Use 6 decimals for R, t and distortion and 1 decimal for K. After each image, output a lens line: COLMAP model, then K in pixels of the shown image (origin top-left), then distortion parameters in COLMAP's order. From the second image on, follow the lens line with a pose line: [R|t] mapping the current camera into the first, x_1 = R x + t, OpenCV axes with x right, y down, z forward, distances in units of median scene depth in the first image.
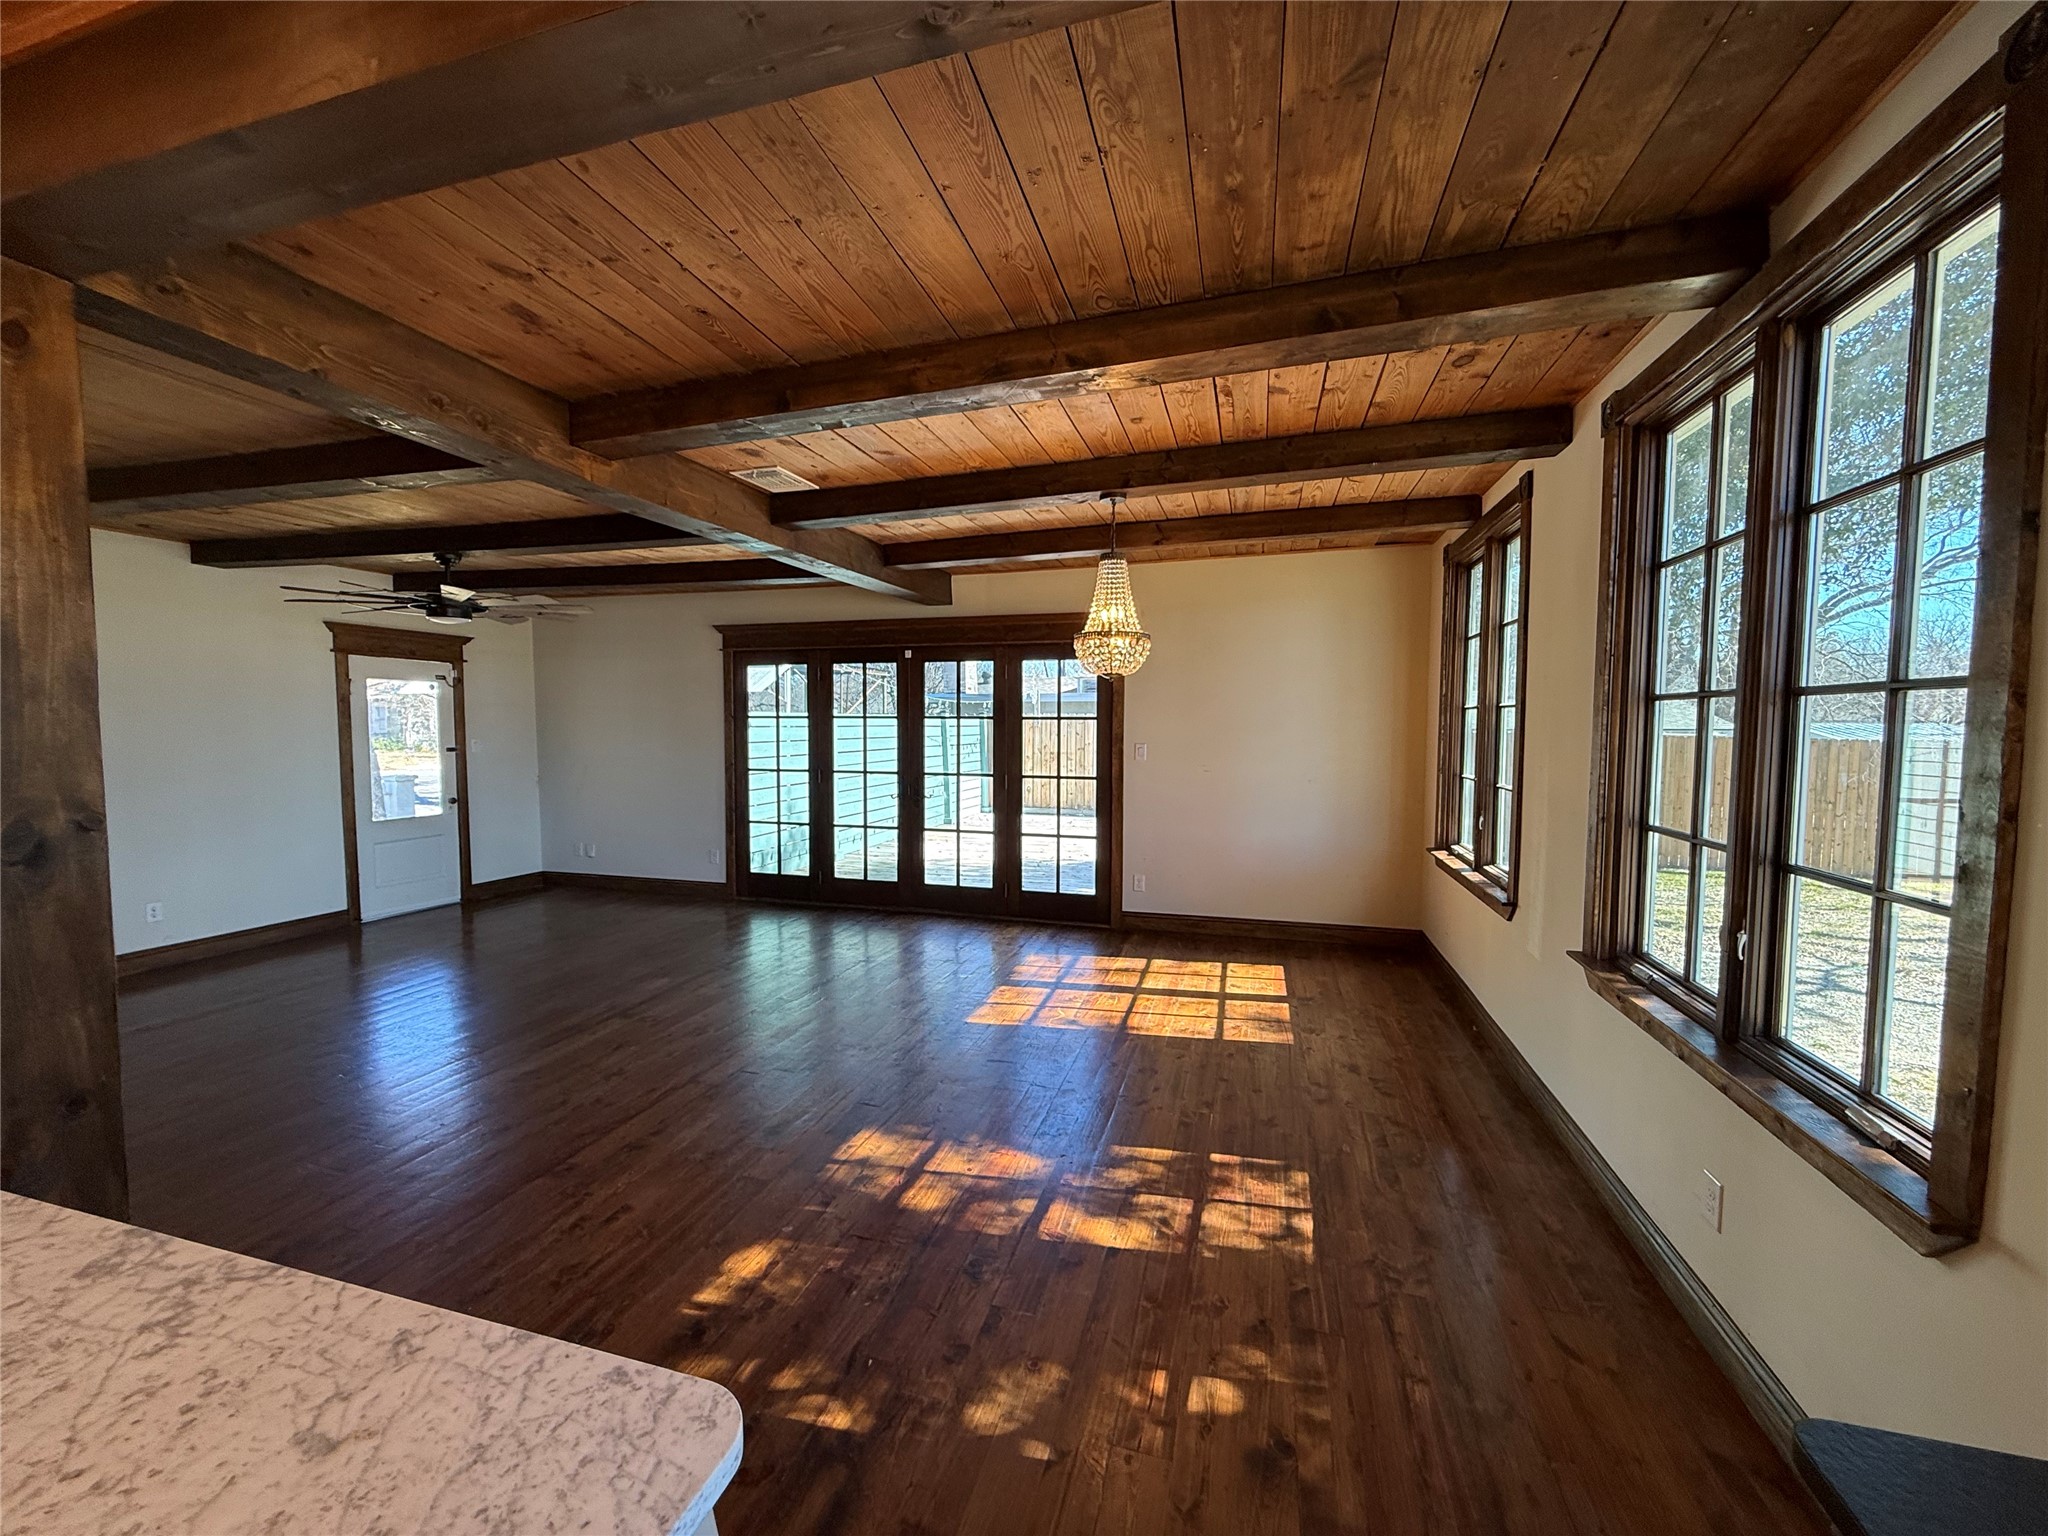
lens RADIAL K [[812.8, 0, 1022.7], [0, 812.8, 766.8], [0, 0, 1]] dist [0.002504, 0.000297]
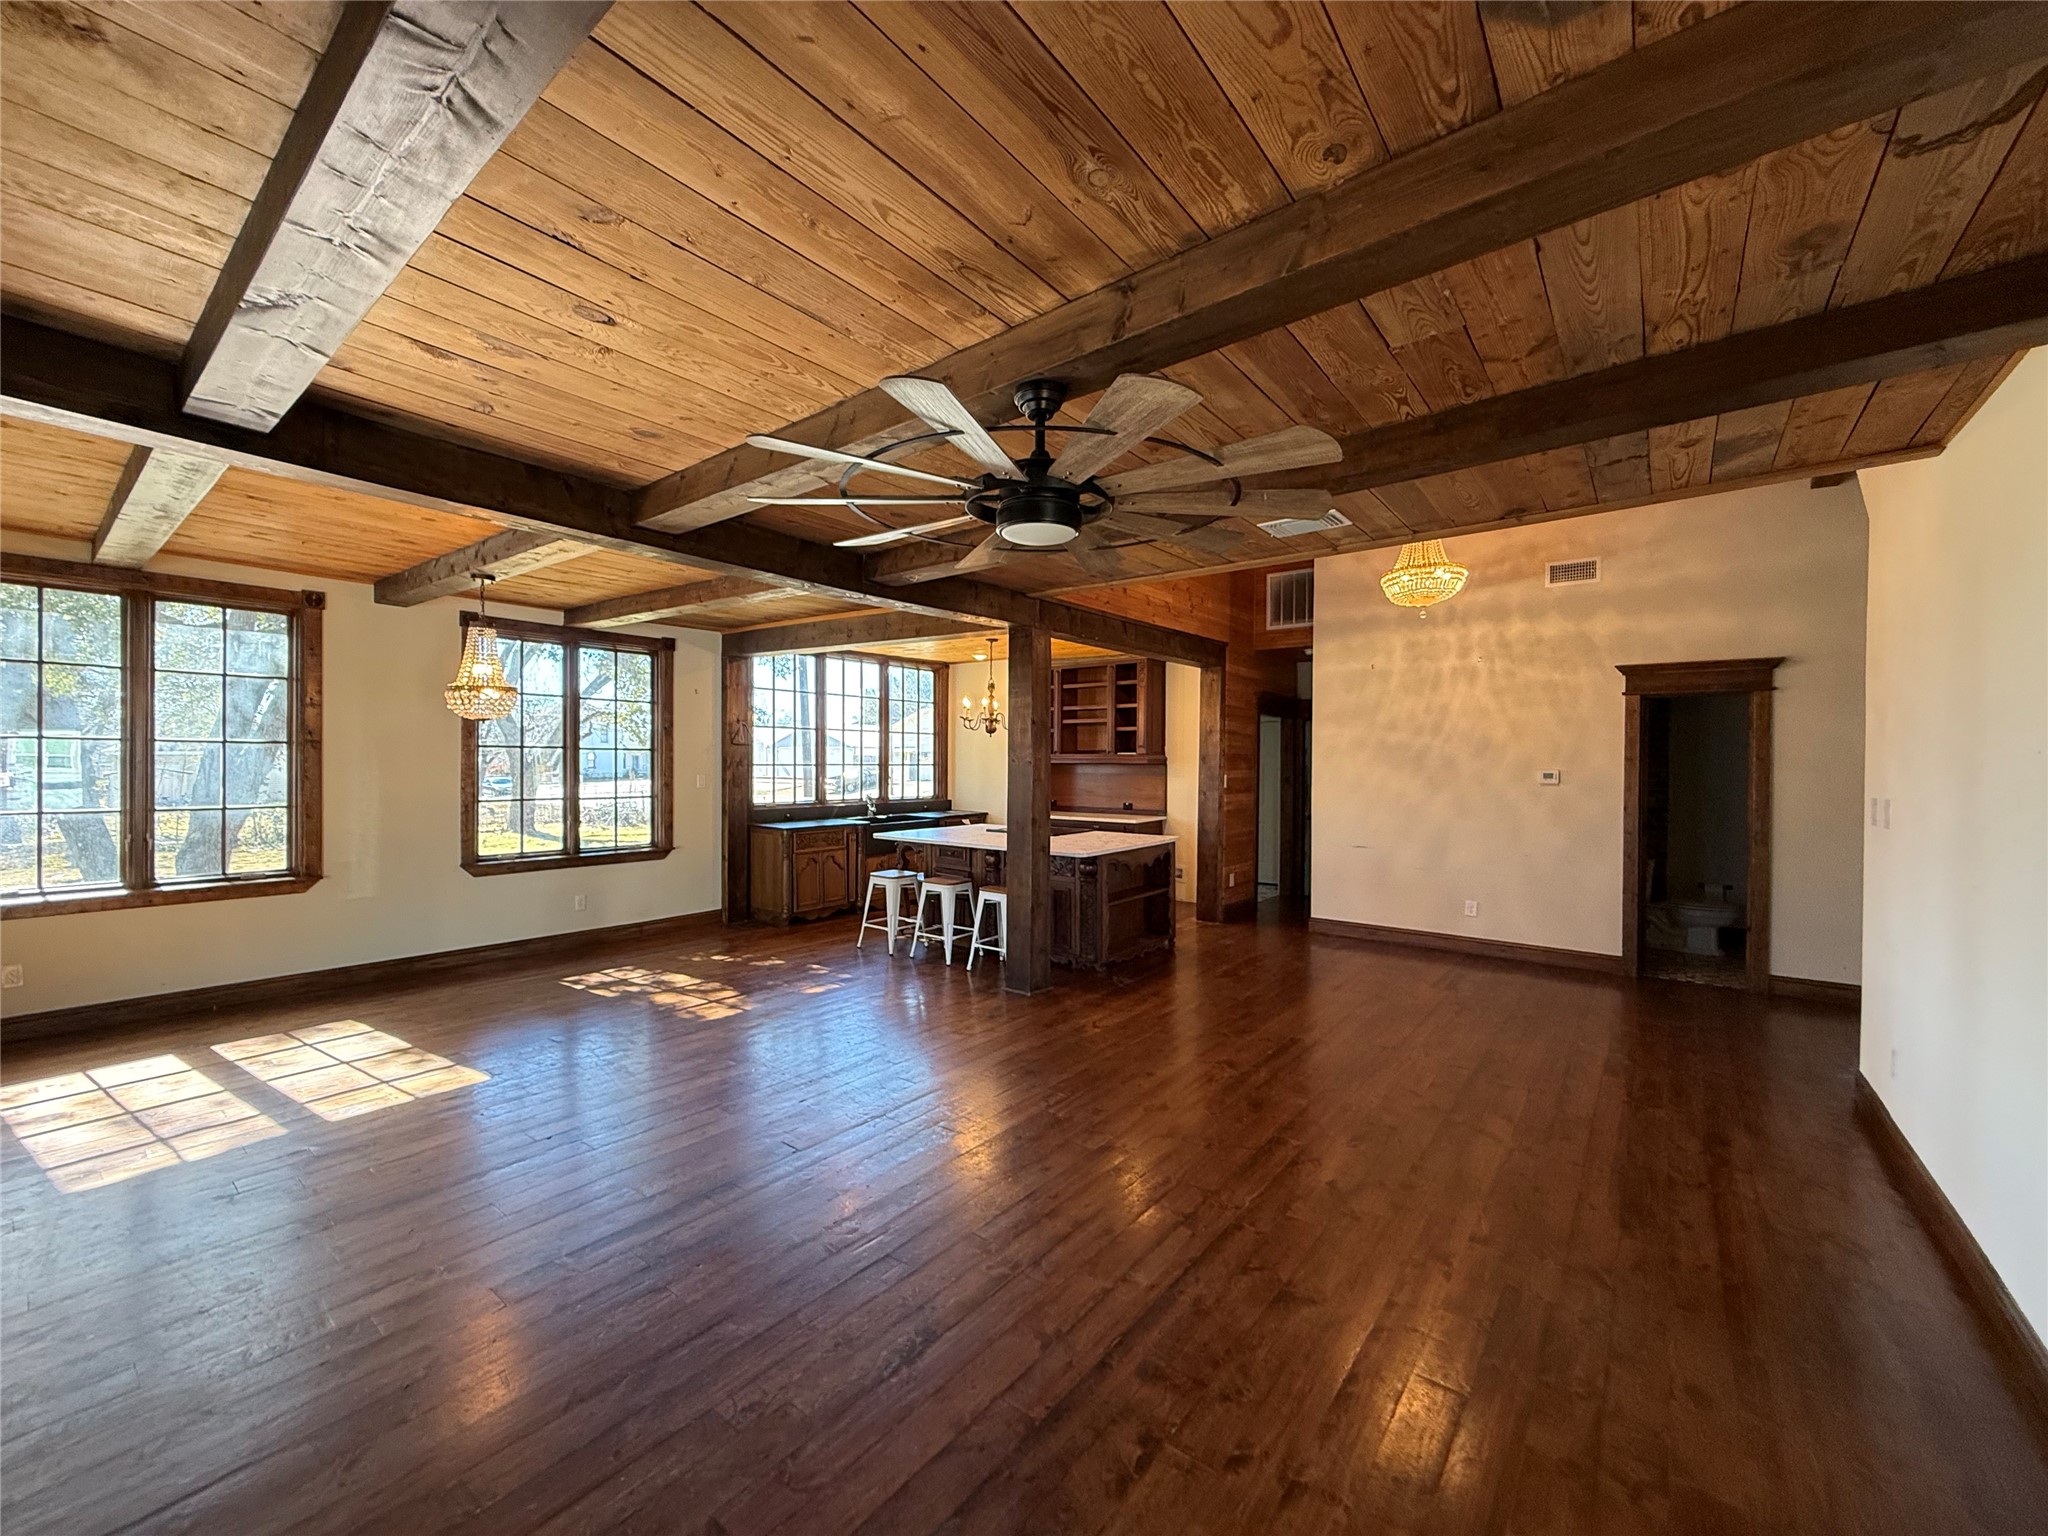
lens RADIAL K [[812.8, 0, 1022.7], [0, 812.8, 766.8], [0, 0, 1]] dist [0.002504, 0.000297]
pose [[-0.928161, -0.008838, 0.372074, -1.491882], [0.013337, 0.998286, 0.056983, -0.131799], [-0.371939, 0.057852, -0.926452, 2.472119]]
